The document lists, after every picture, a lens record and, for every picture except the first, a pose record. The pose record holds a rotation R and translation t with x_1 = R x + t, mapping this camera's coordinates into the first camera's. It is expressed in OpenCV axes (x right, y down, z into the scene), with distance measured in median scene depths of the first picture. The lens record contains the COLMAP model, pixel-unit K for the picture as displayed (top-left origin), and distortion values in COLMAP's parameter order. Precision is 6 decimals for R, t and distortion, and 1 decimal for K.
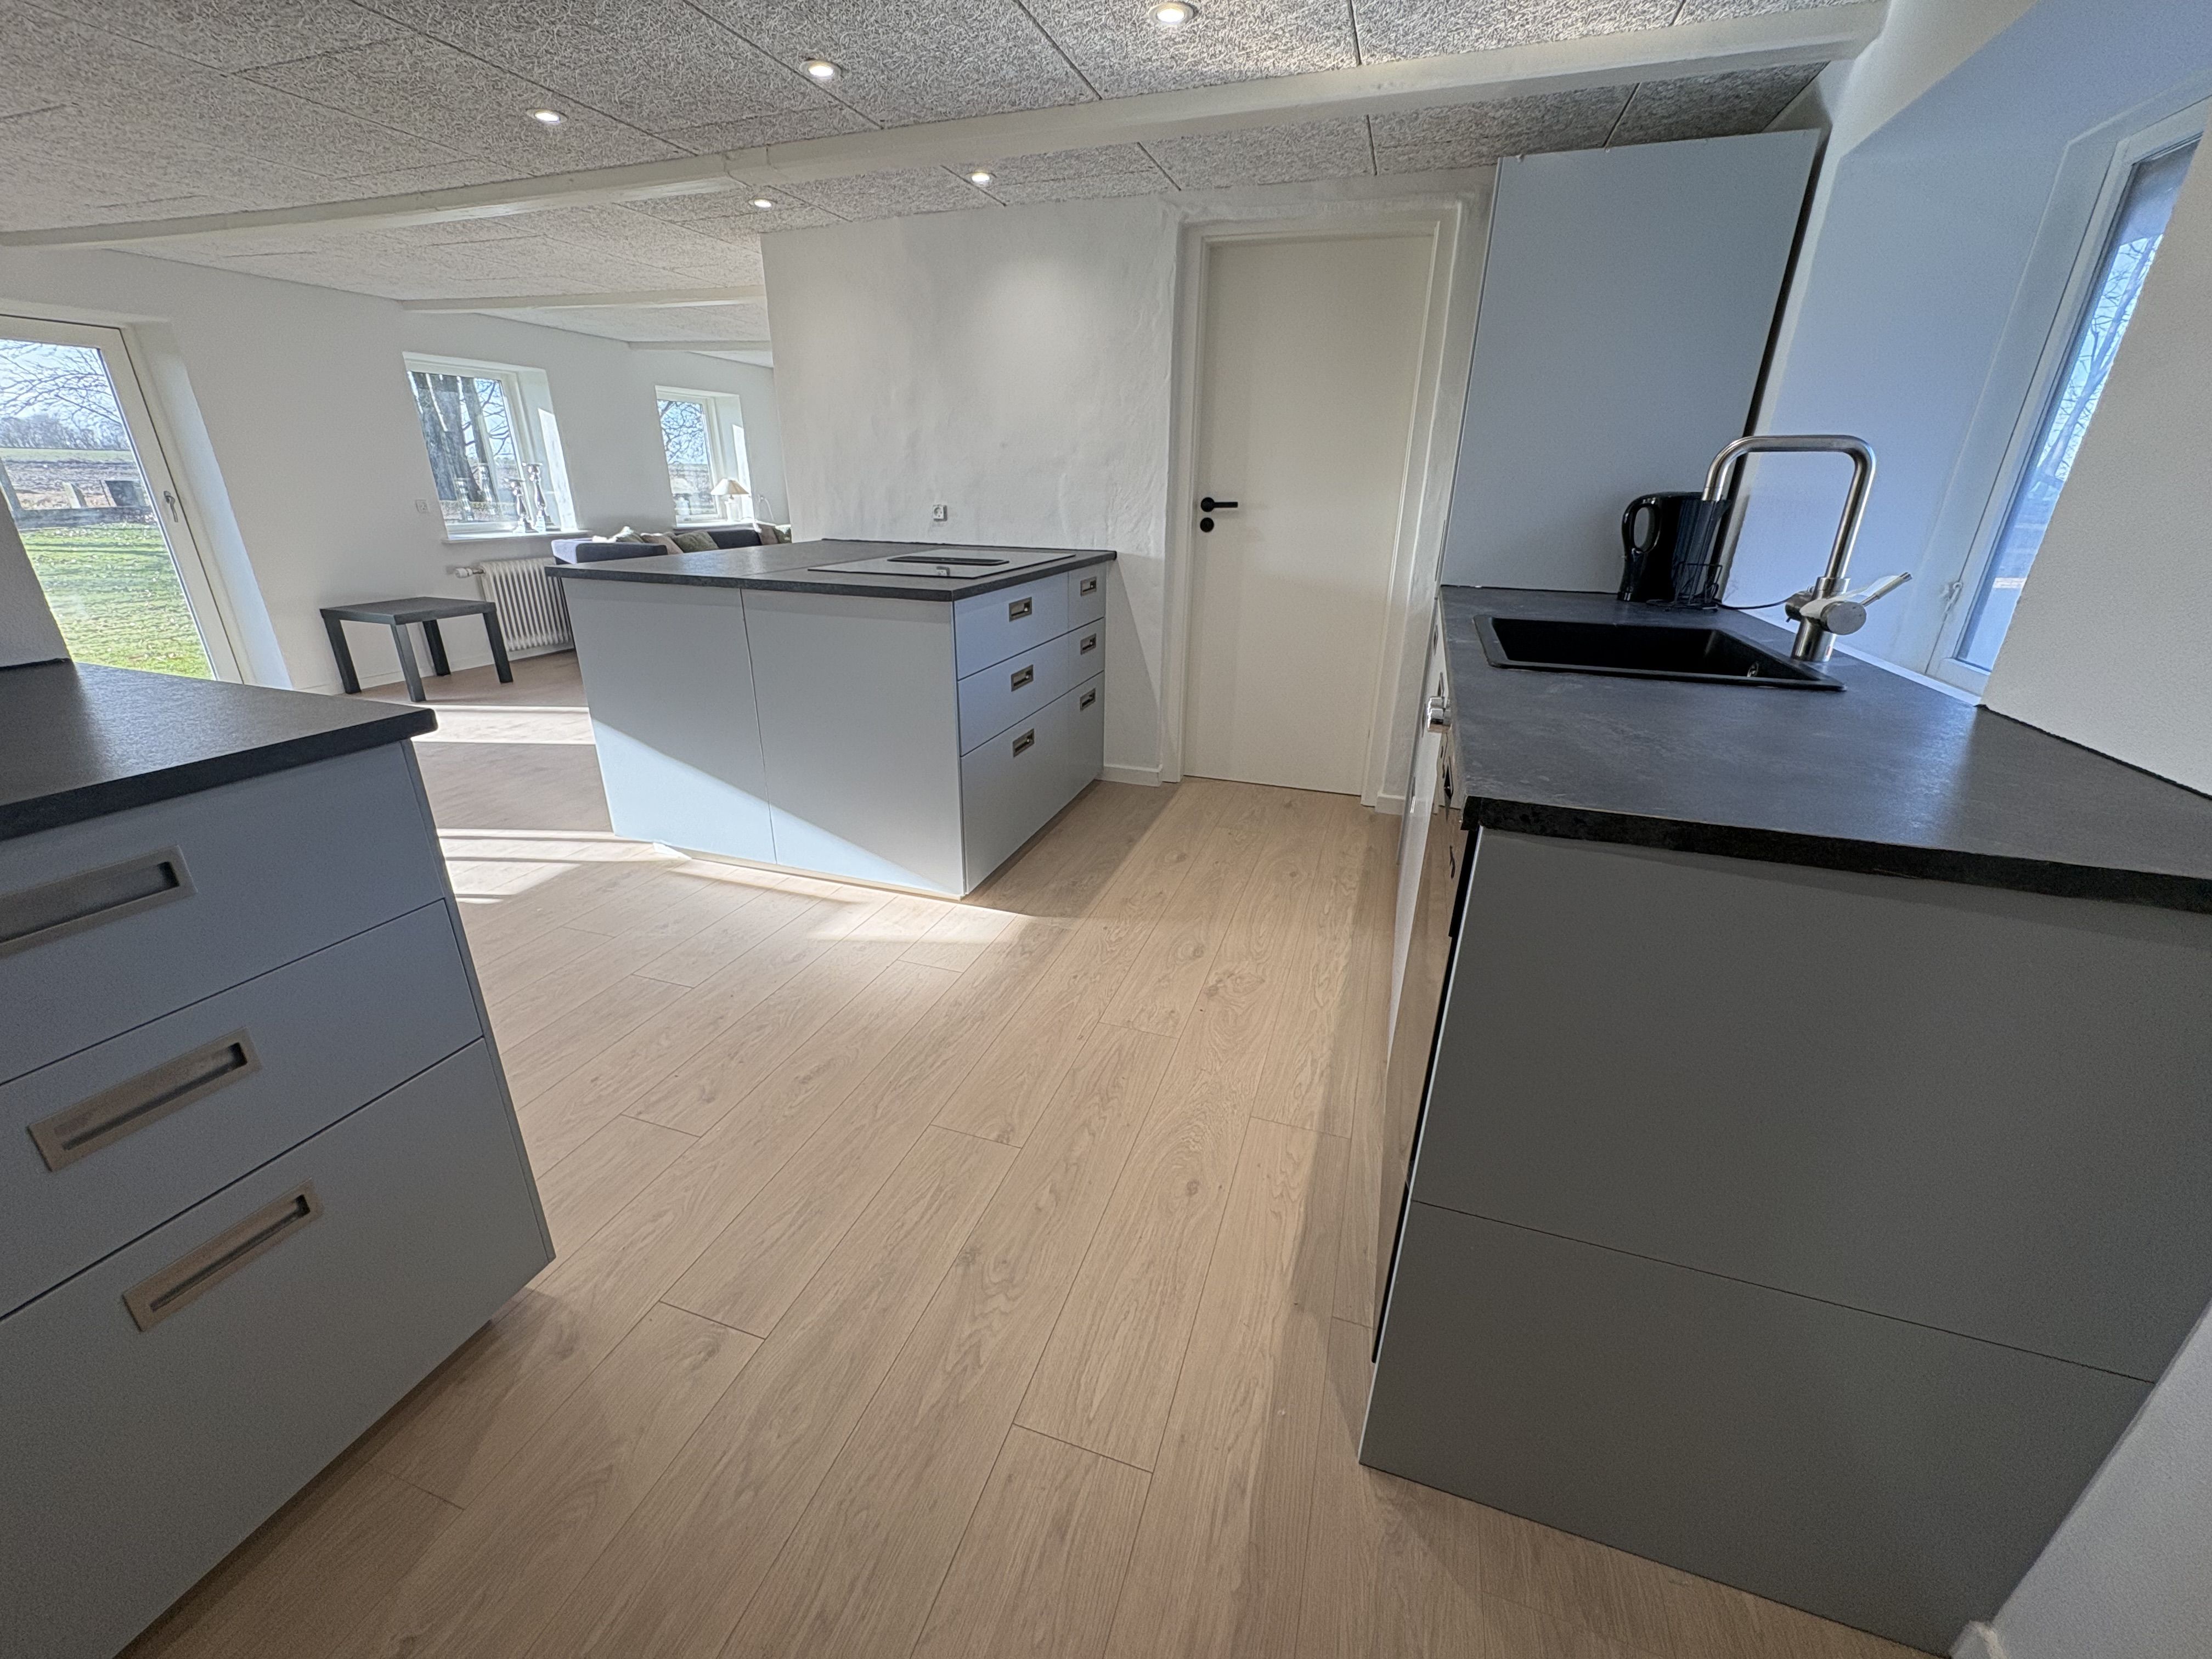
lens RADIAL K [[882.4, 0, 1101.8], [0, 882.4, 825.7], [0, 0, 1]] dist [-0.000584, 0.000668]
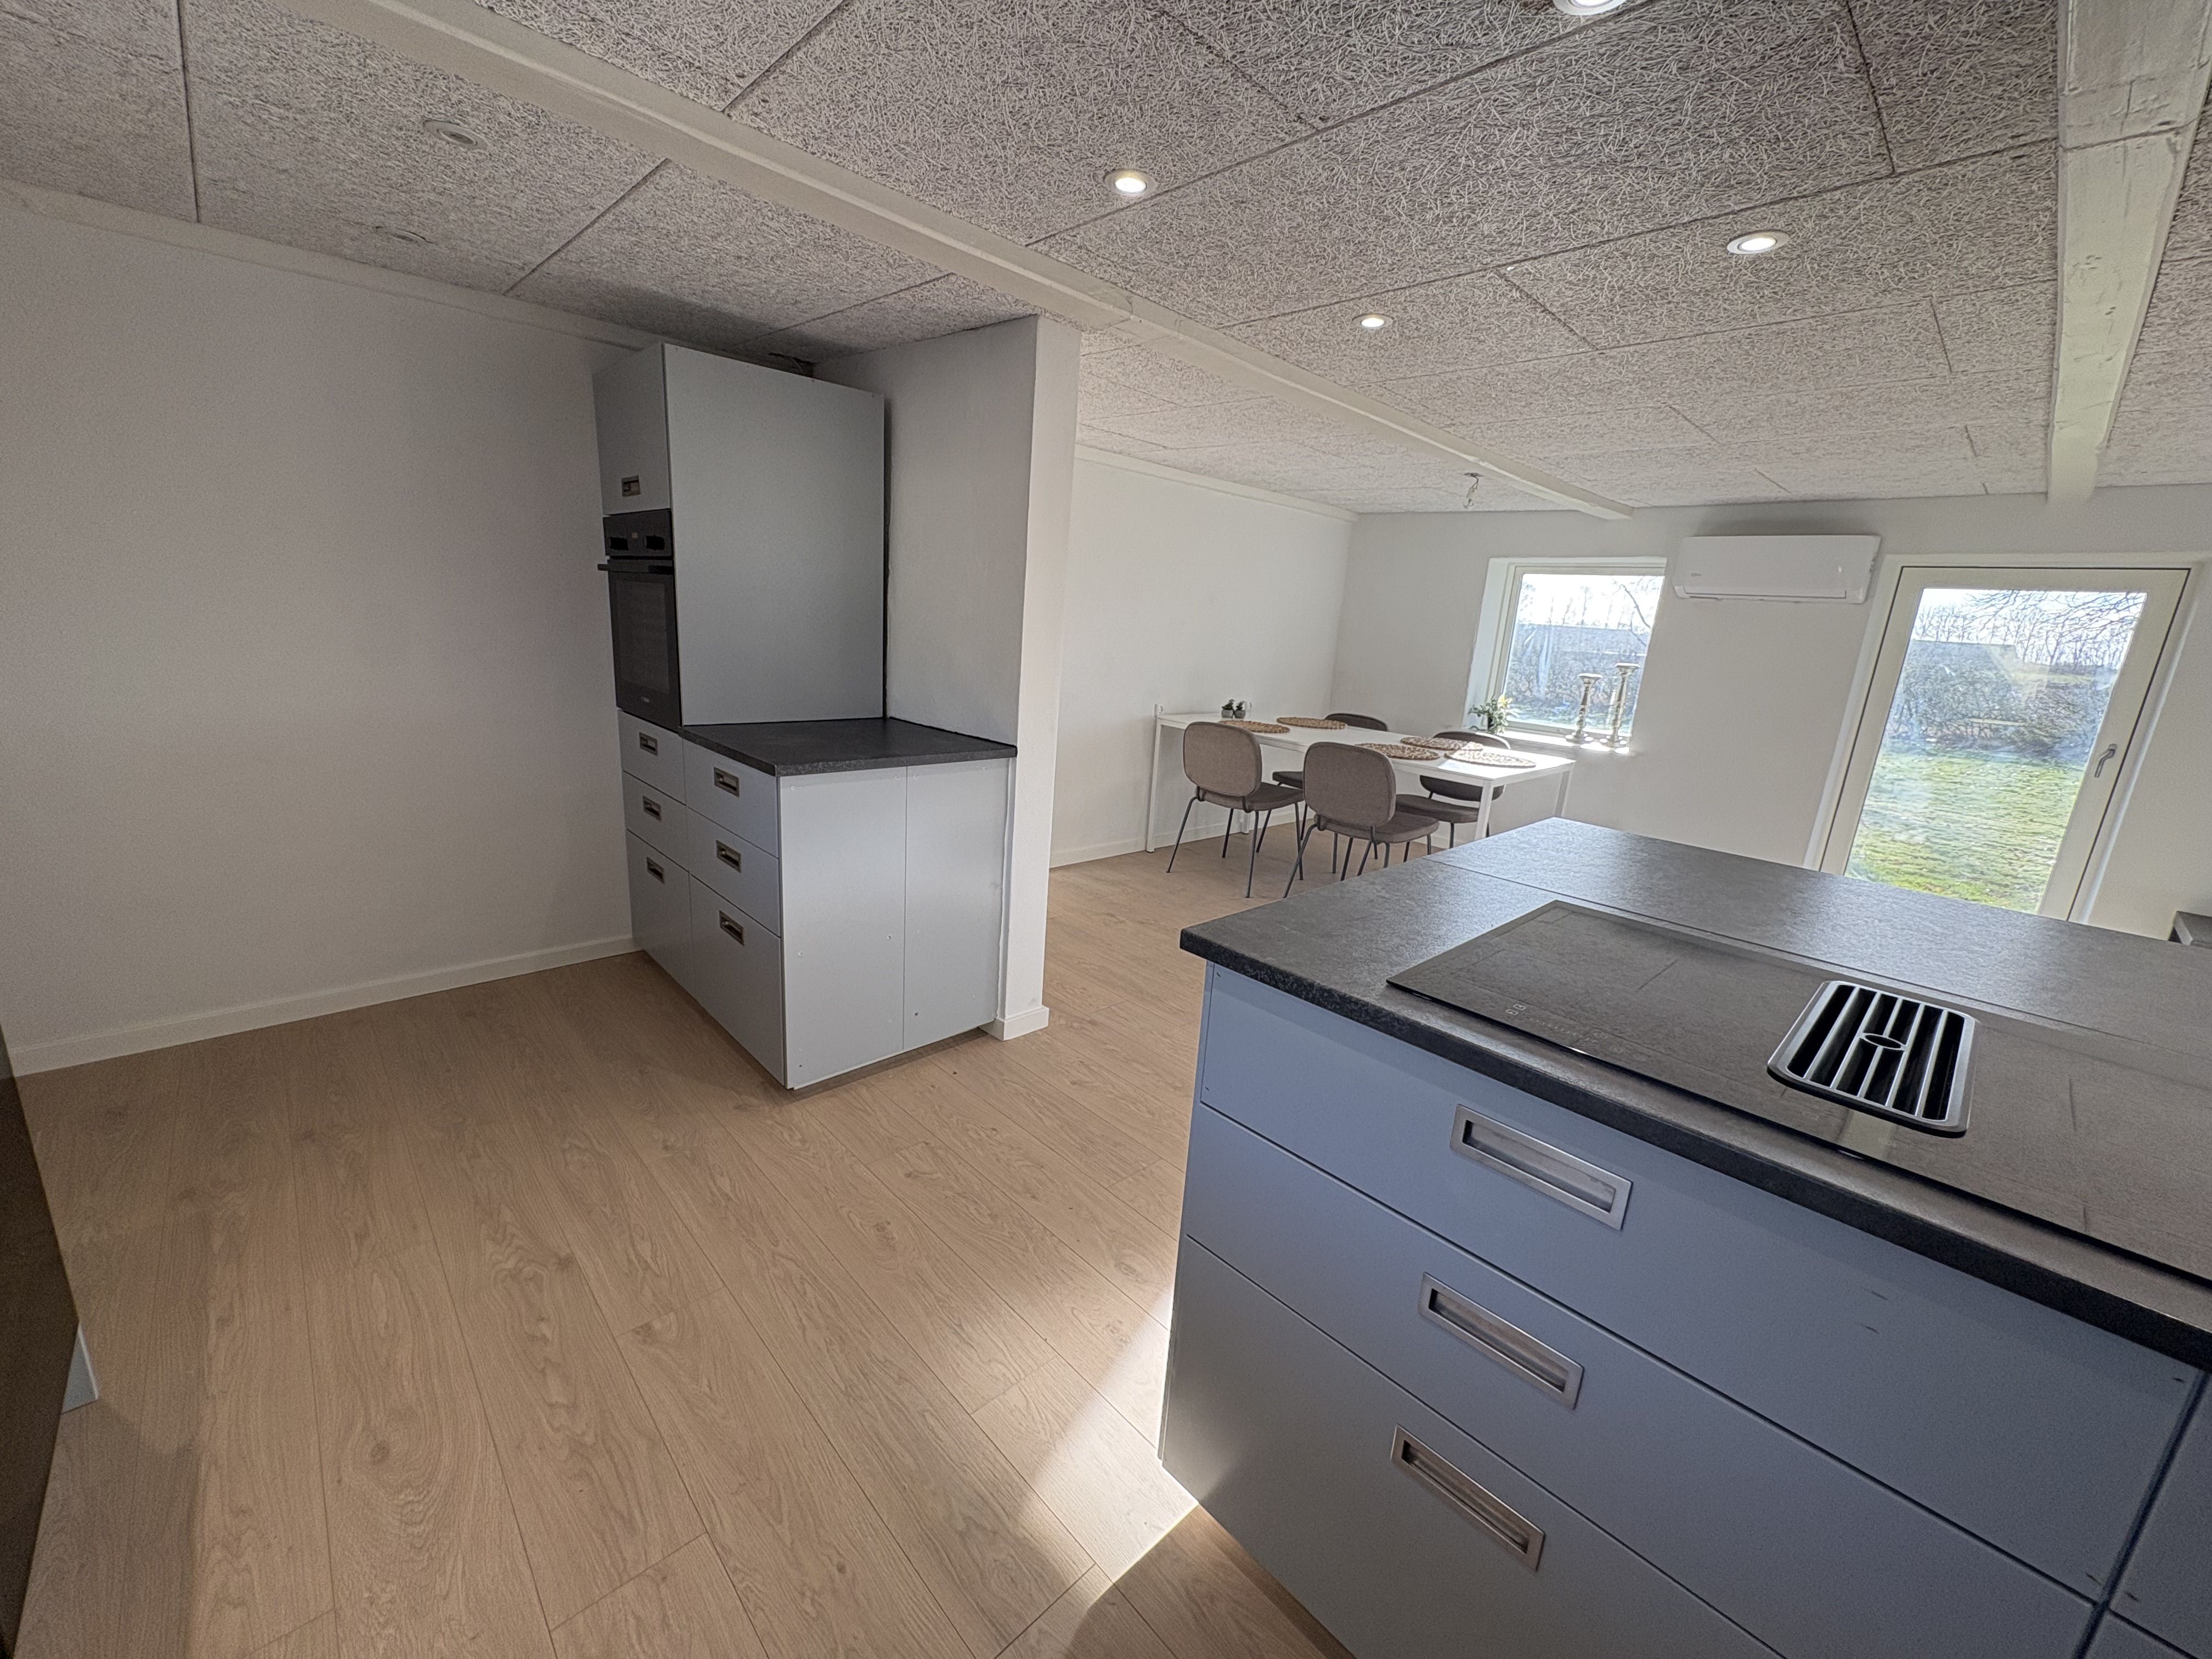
lens RADIAL K [[882.4, 0, 1100.2], [0, 882.4, 828.6], [0, 0, 1]] dist [-0.000584, 0.000668]
pose [[-0.466820, 0.170871, -0.867688, 0.233731], [-0.394242, 0.838056, 0.377140, -0.387514], [0.791614, 0.518136, -0.323857, 0.855535]]
